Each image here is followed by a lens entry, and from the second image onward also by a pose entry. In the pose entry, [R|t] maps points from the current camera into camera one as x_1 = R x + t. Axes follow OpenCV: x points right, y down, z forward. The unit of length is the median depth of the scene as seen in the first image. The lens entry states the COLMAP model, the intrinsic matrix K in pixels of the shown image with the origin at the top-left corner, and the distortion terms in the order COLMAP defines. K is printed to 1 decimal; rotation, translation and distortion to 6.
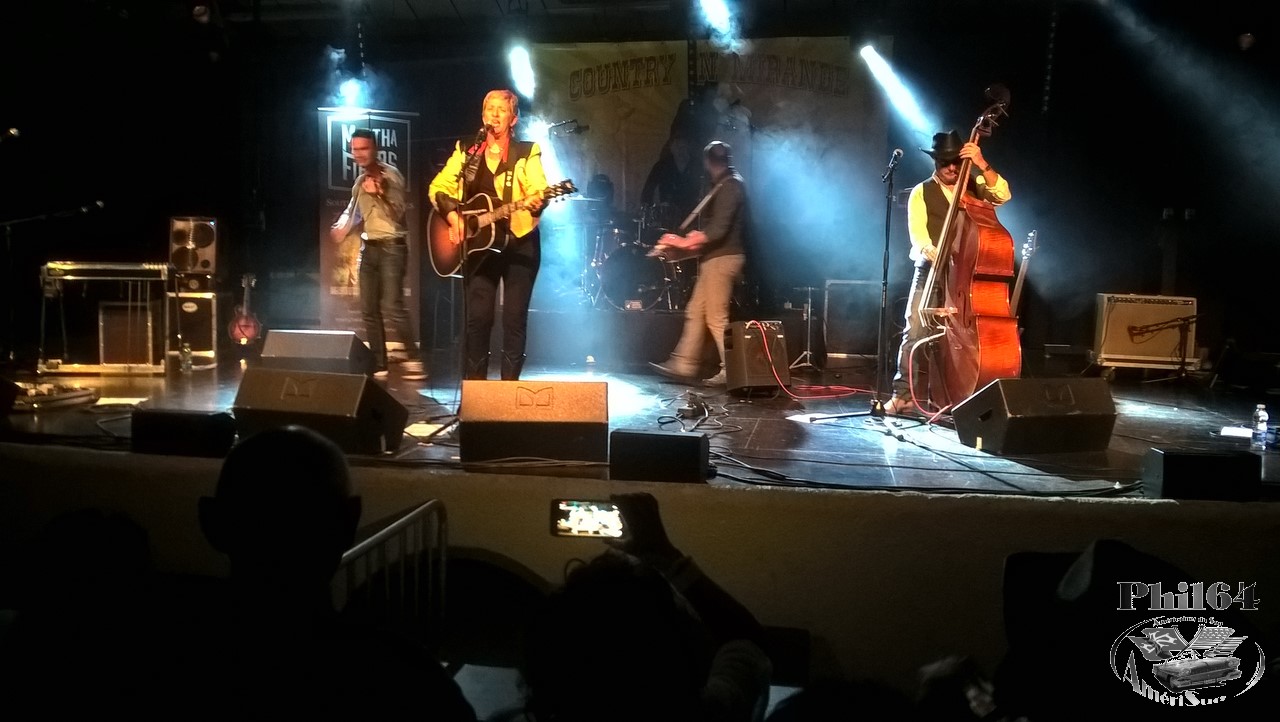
lens RADIAL K [[1054.2, 0, 636.7], [0, 1054.2, 362.1], [0, 0, 1]] dist [0.079718, -0.004181]
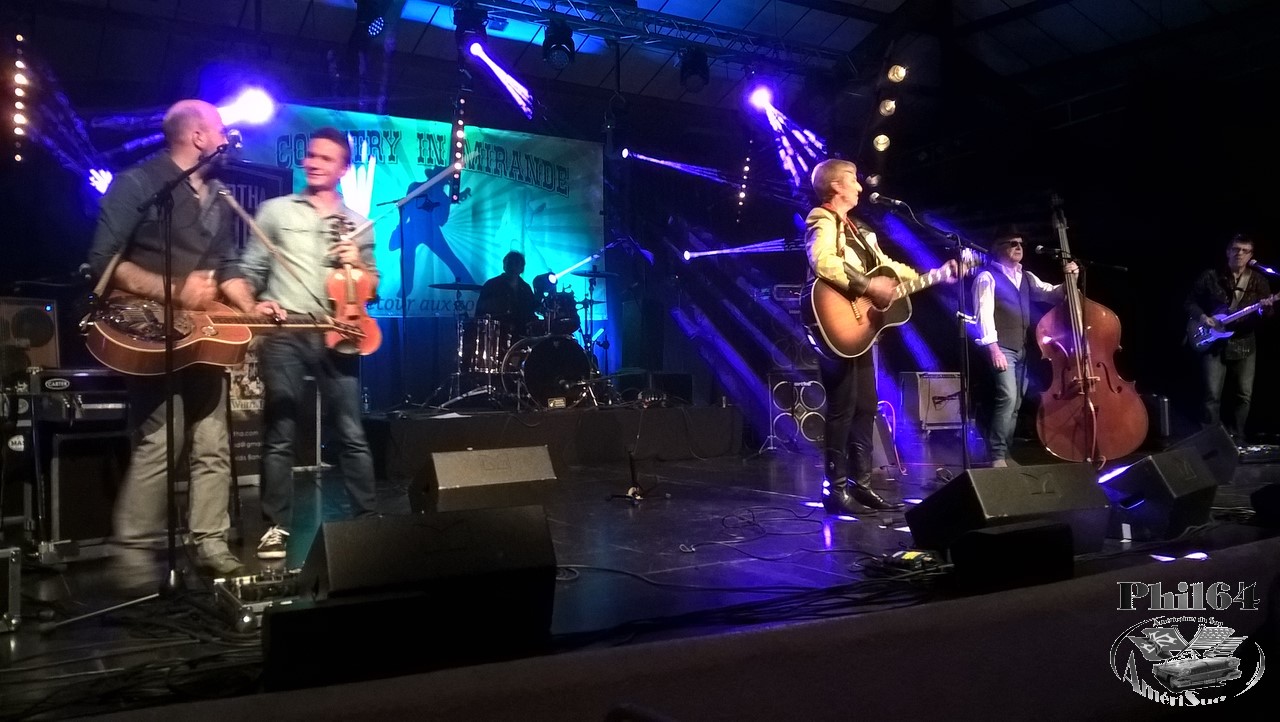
lens RADIAL K [[1054.2, 0, 636.7], [0, 1054.2, 362.1], [0, 0, 1]] dist [0.079718, -0.004181]
pose [[0.723523, -0.024549, 0.689864, -0.551802], [0.096073, 0.993222, -0.065416, -0.022563], [-0.683583, 0.113607, 0.720977, 0.292534]]
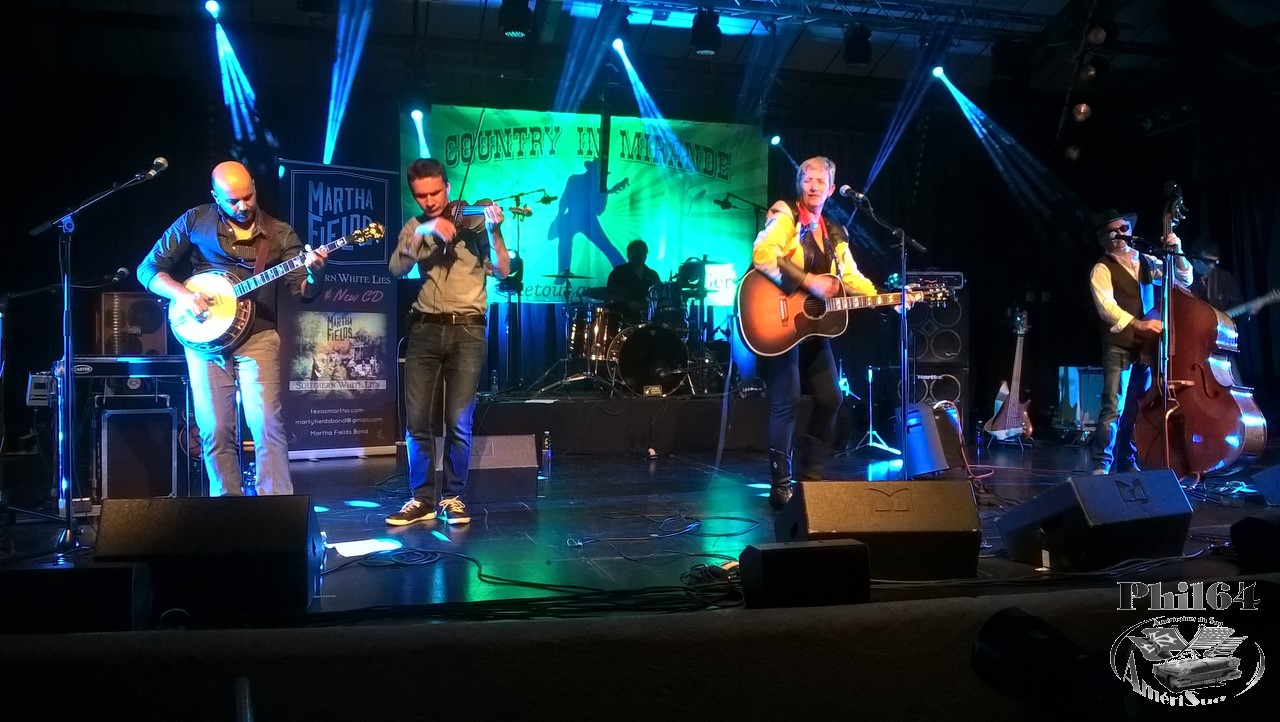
lens RADIAL K [[1054.2, 0, 636.7], [0, 1054.2, 362.1], [0, 0, 1]] dist [0.079718, -0.004181]
pose [[0.893221, -0.021294, 0.449112, -0.411999], [0.056798, 0.996220, -0.065729, -0.018535], [-0.446015, 0.084219, 0.891054, 0.180809]]
